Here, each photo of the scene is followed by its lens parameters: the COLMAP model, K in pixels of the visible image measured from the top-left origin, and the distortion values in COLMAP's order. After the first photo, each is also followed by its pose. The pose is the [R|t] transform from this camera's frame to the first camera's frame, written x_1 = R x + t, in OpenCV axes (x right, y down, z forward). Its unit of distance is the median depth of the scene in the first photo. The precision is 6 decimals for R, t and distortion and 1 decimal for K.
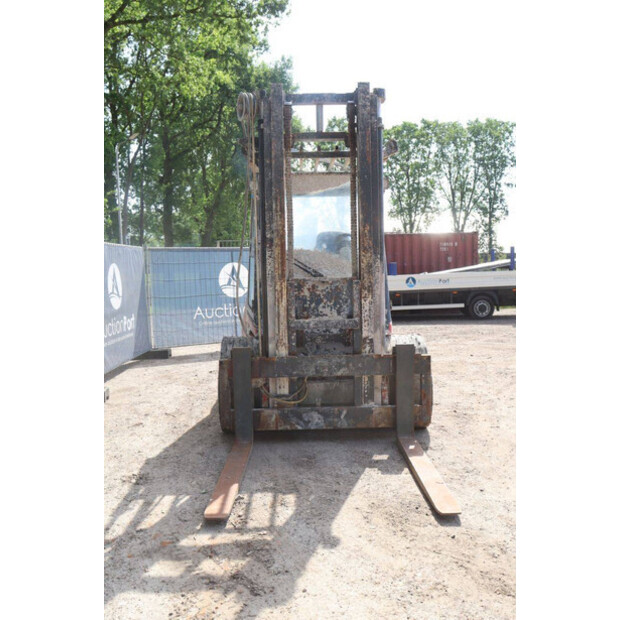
lens RADIAL K [[625.0, 0, 310.0], [0, 625.0, 310.0], [0, 0, 1]] dist [-0.115685, 0.177091]
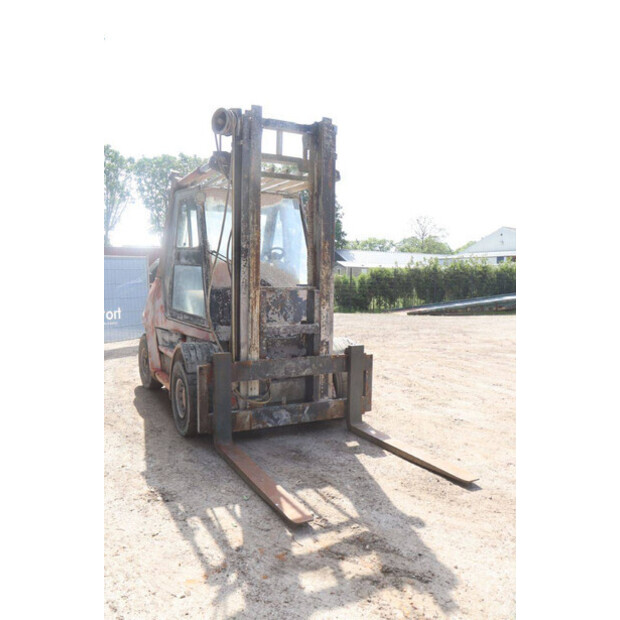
lens RADIAL K [[520.4, 0, 310.0], [0, 520.4, 310.0], [0, 0, 1]] dist [-0.176752, 0.167830]
pose [[0.882642, 0.003708, 0.470031, -0.377415], [0.000241, 0.999965, -0.008340, -0.003624], [-0.470046, 0.007475, 0.882610, 0.177107]]
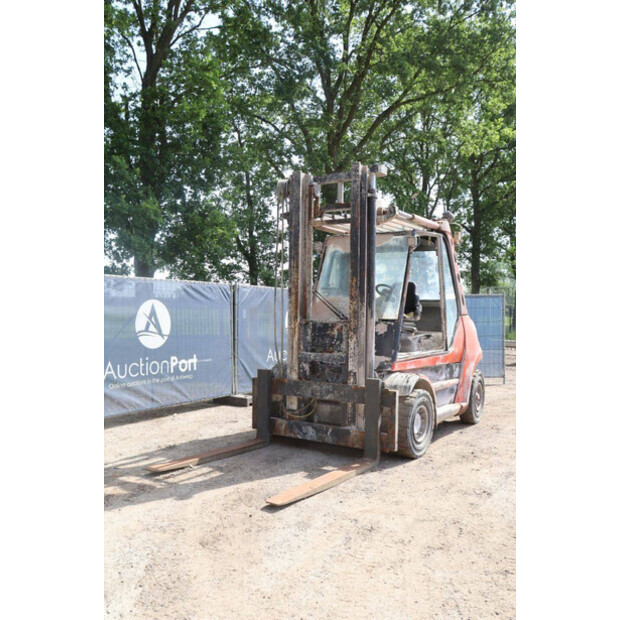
lens RADIAL K [[590.9, 0, 293.3], [0, 590.9, 311.5], [0, 0, 1]] dist [-0.084721, -0.000520]
pose [[0.806468, 0.032729, -0.590371, 0.672027], [-0.072114, 0.996457, -0.043269, -0.013052], [0.586863, 0.077469, 0.805972, 0.007078]]
